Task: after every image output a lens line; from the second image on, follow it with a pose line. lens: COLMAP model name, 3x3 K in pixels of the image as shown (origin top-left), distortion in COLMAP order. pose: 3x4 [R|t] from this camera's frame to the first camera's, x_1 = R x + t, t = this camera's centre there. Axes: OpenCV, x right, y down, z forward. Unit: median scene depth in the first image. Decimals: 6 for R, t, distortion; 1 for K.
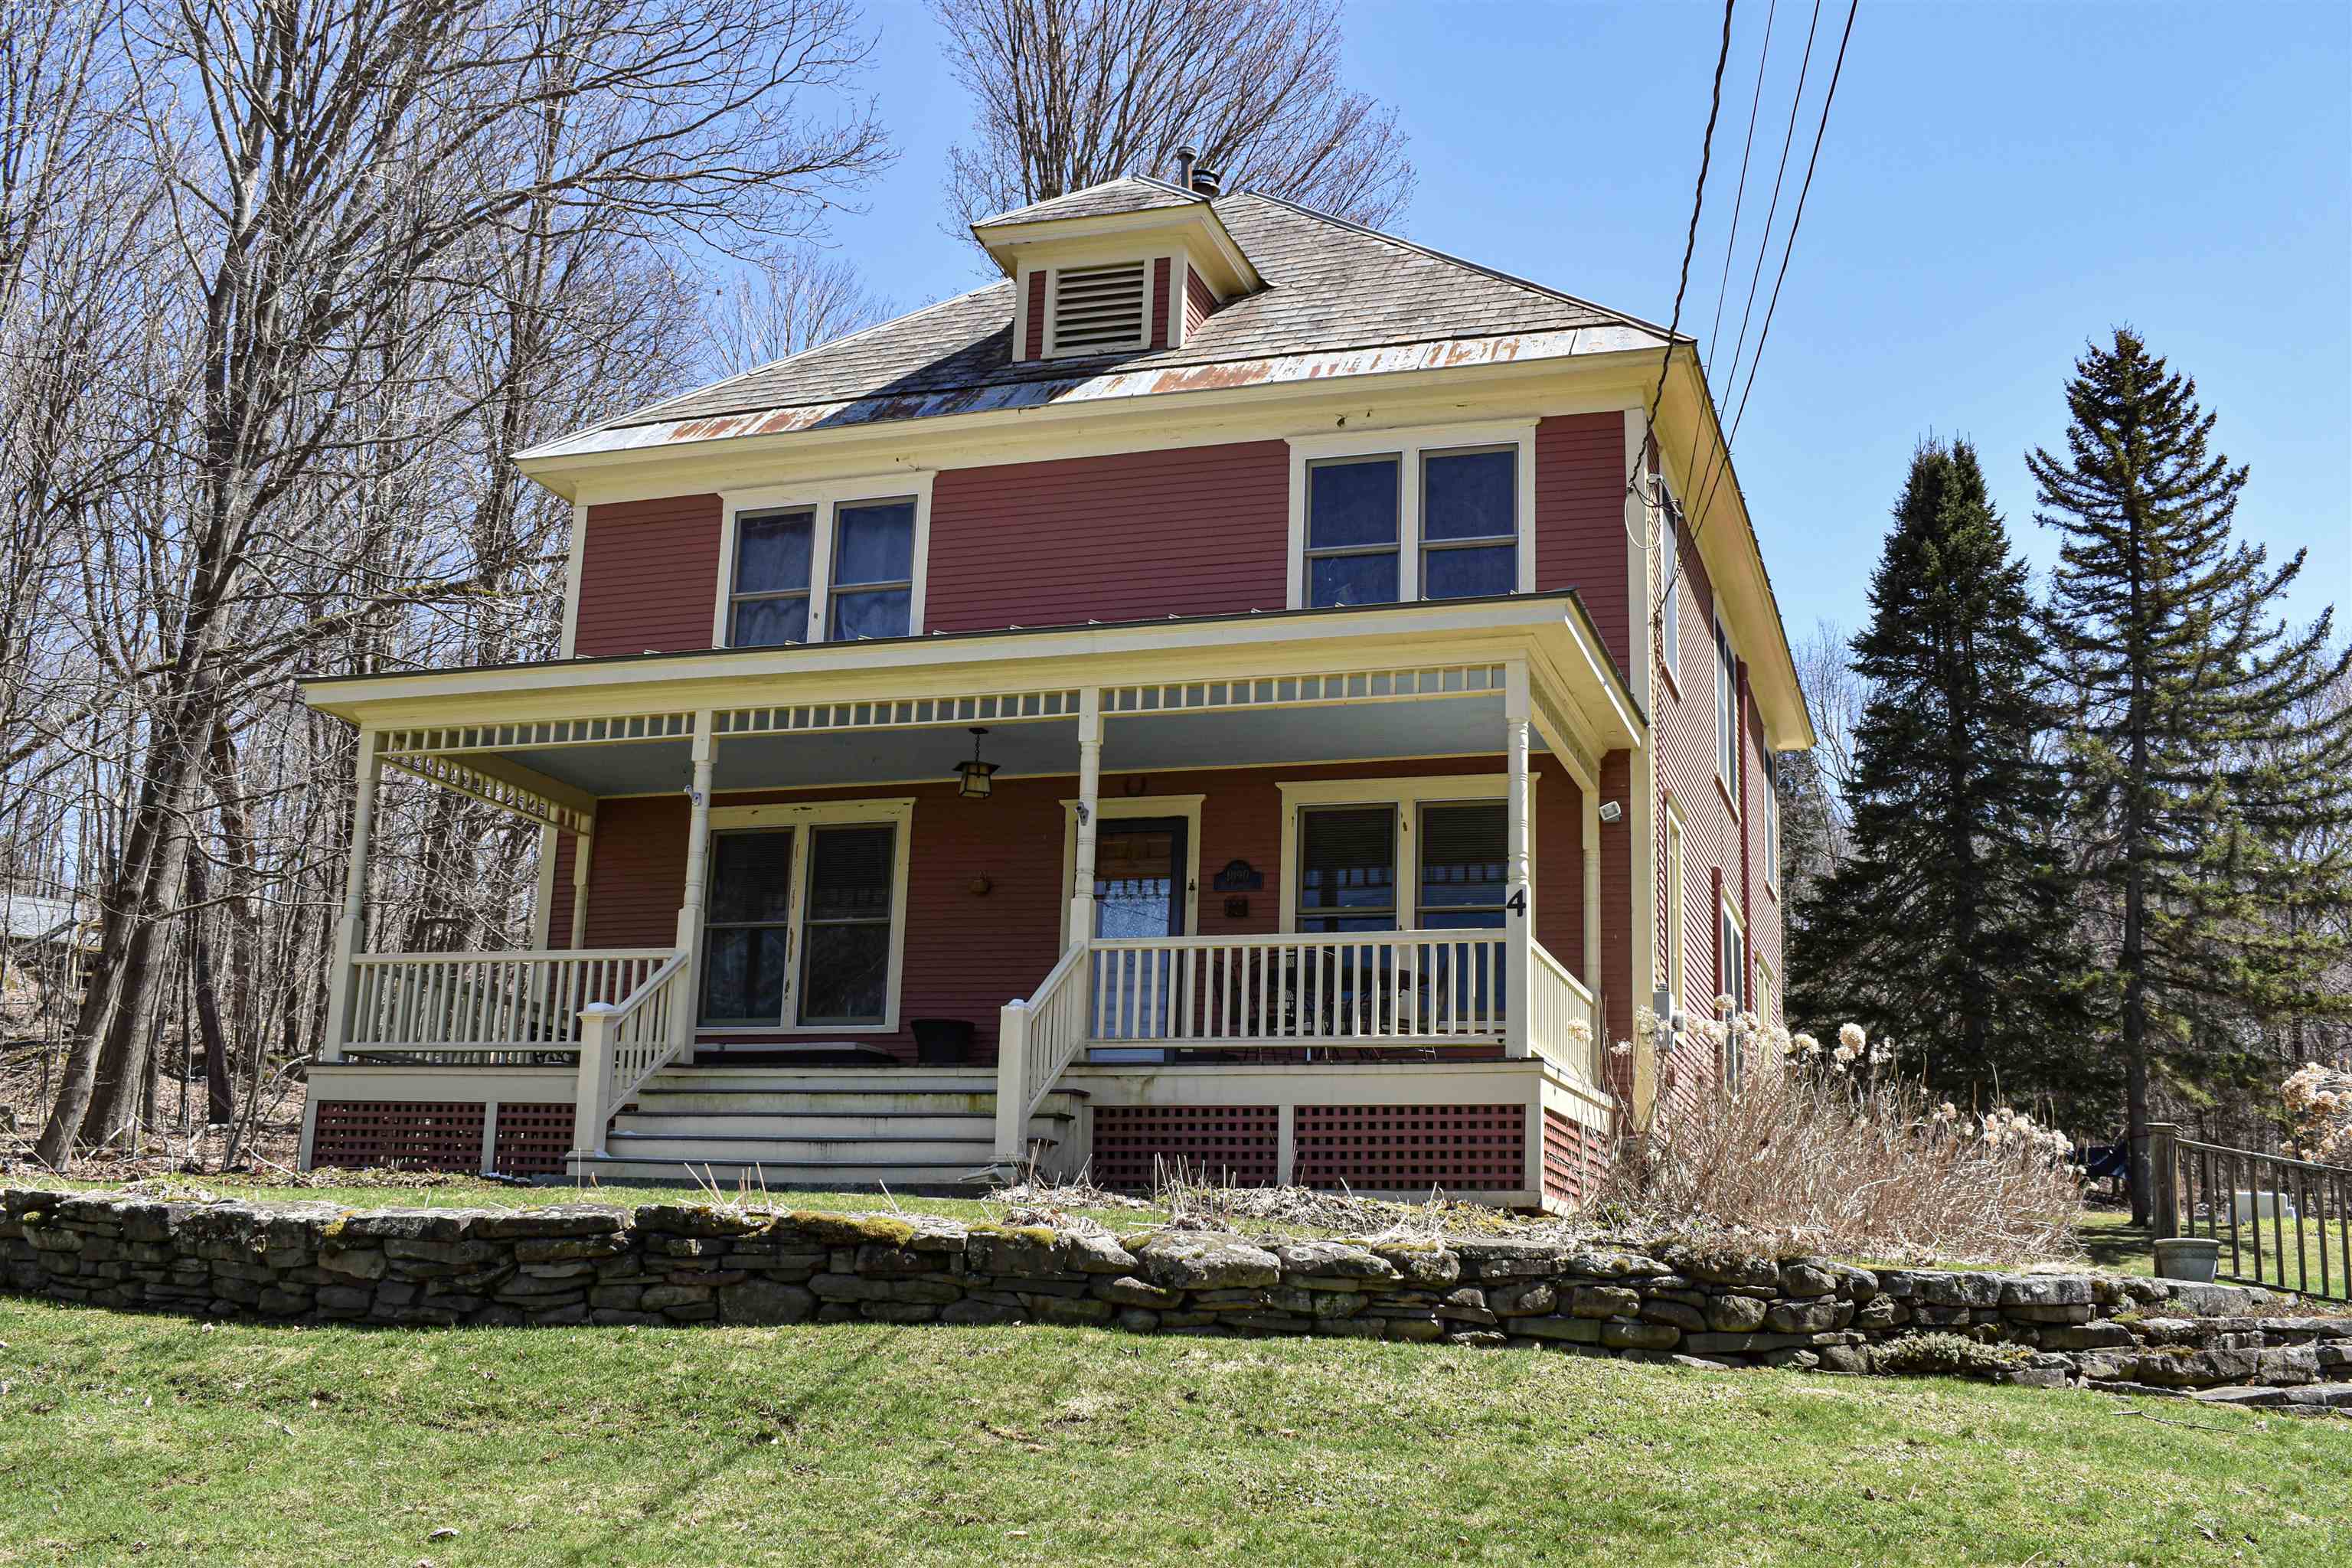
lens RADIAL K [[2433.1, 0, 1181.8], [0, 2433.1, 776.3], [0, 0, 1]] dist [-0.007177, 0.000000]
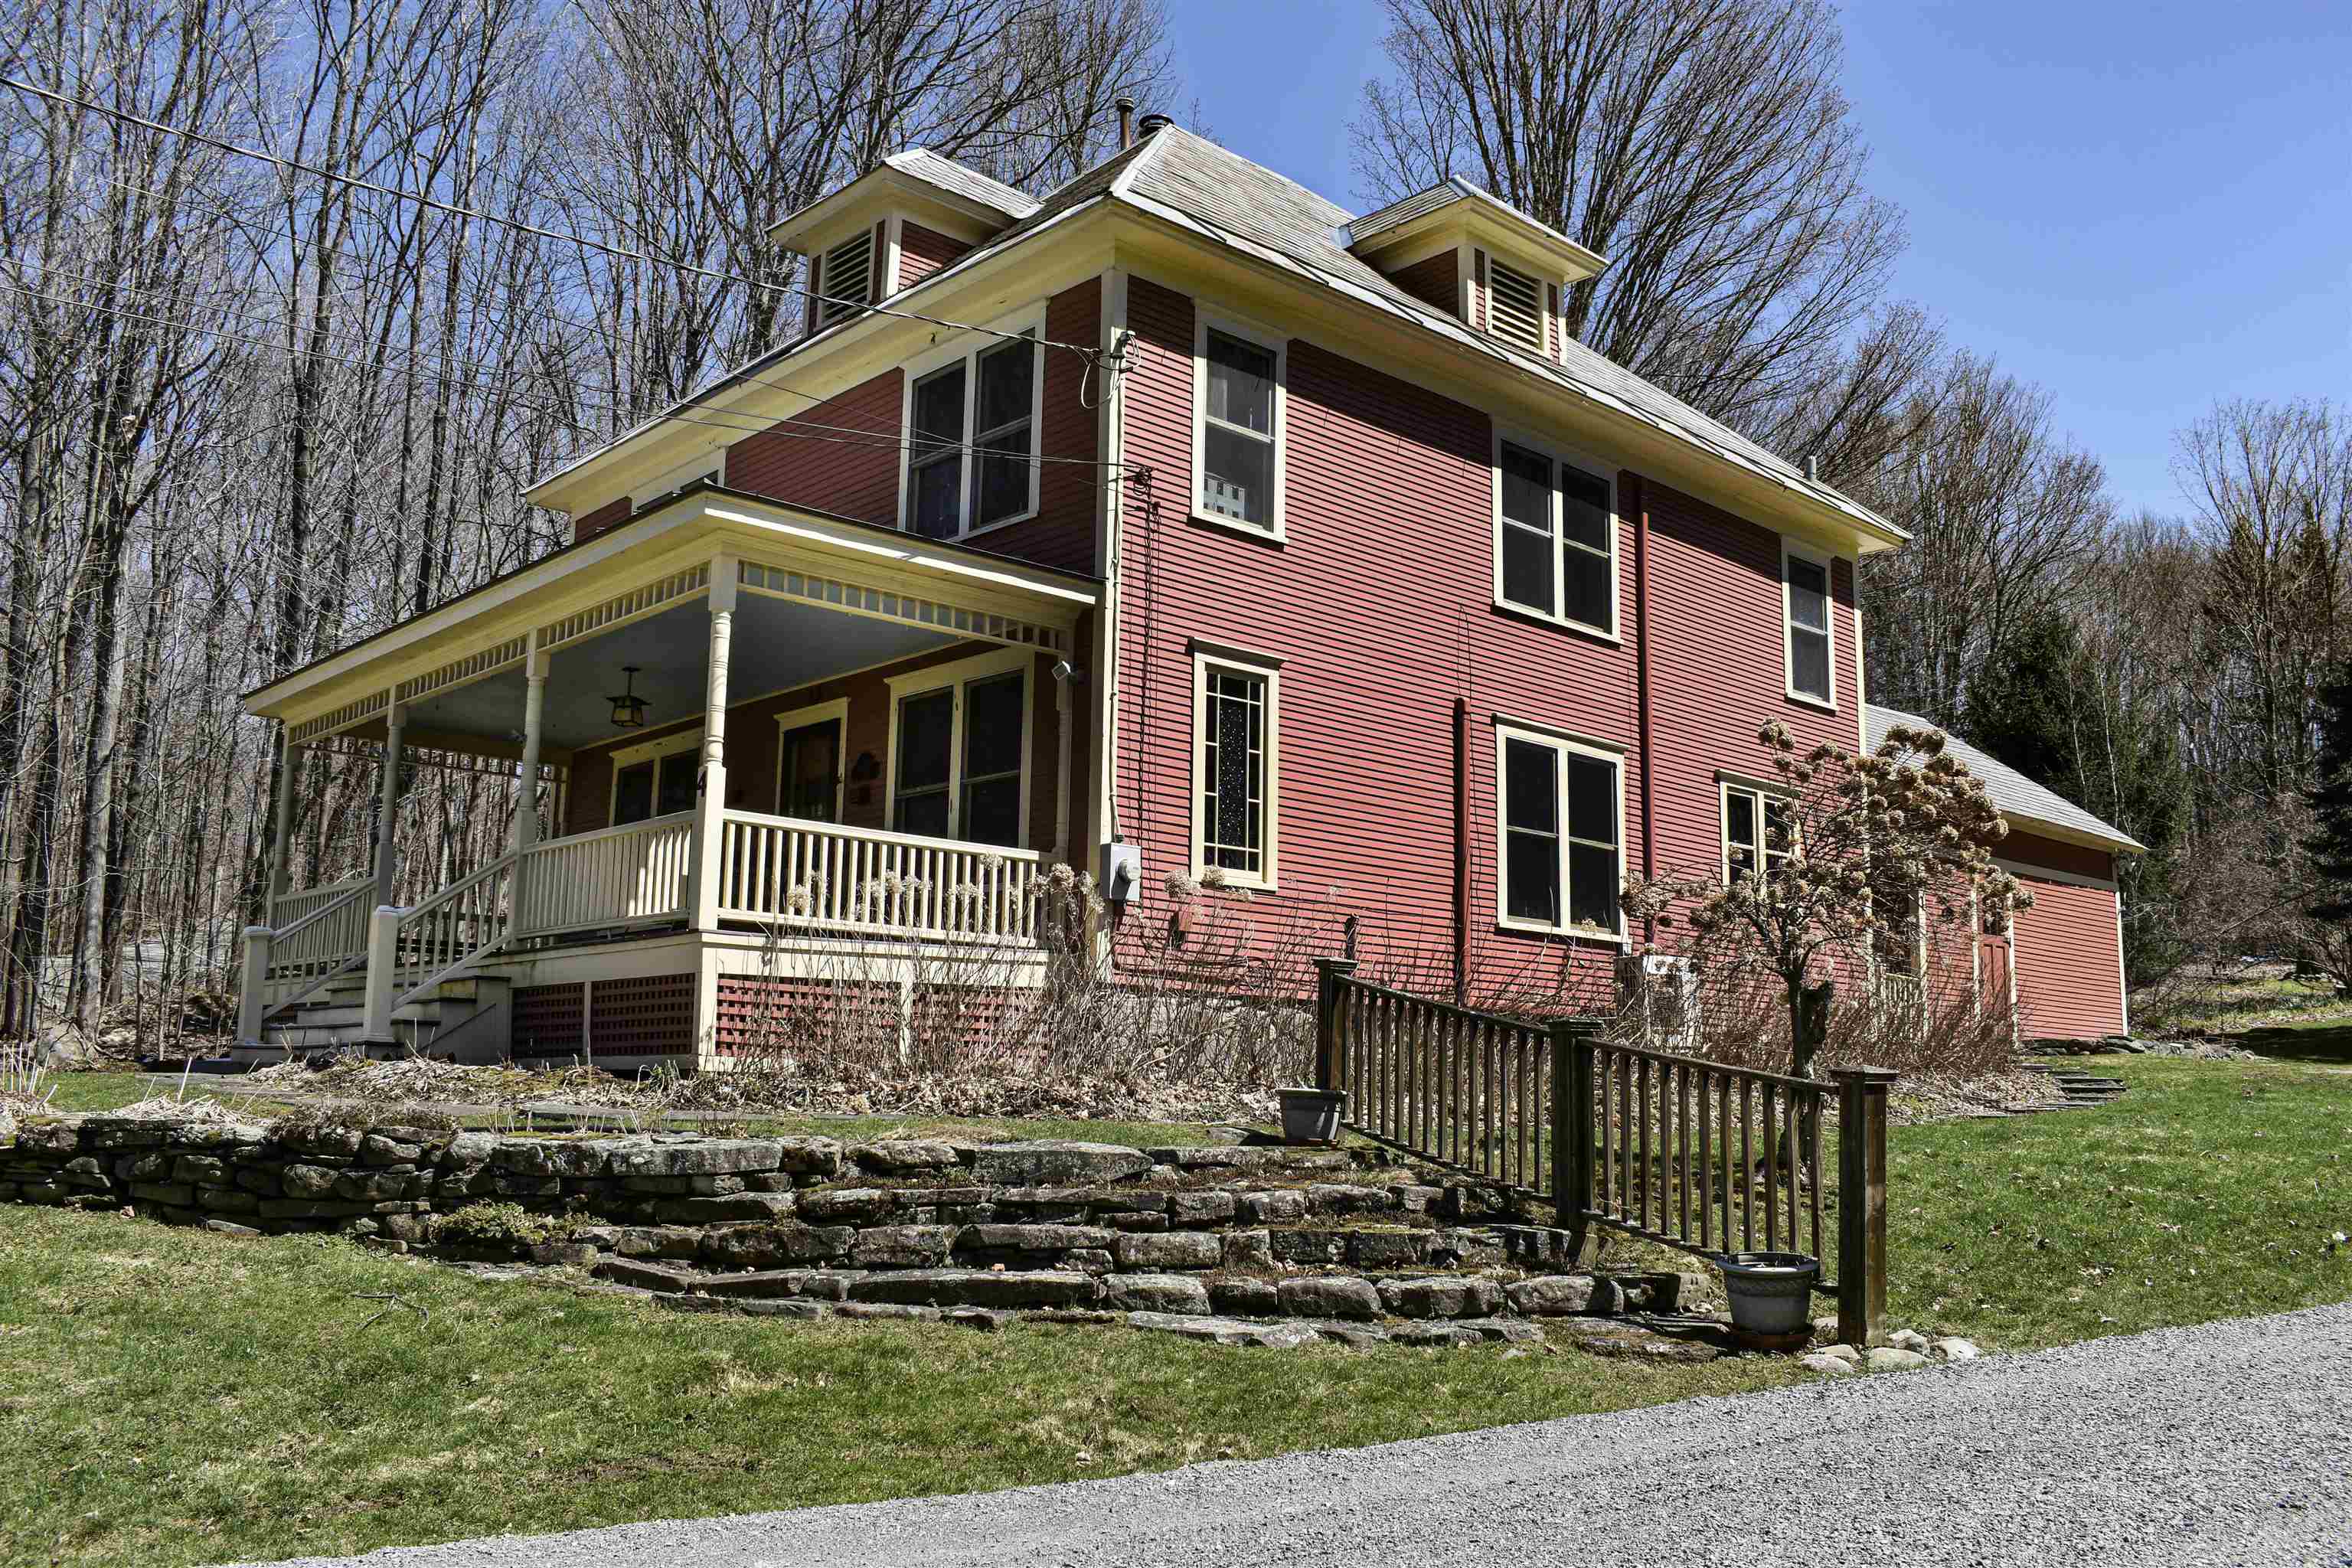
lens RADIAL K [[1953.8, 0, 1170.8], [0, 1953.8, 796.5], [0, 0, 1]] dist [-0.006456, 0.010767]
pose [[0.853908, -0.083386, -0.513701, 0.738057], [0.112674, 0.993290, 0.026059, 0.058010], [0.508081, -0.080133, 0.857574, 0.364047]]
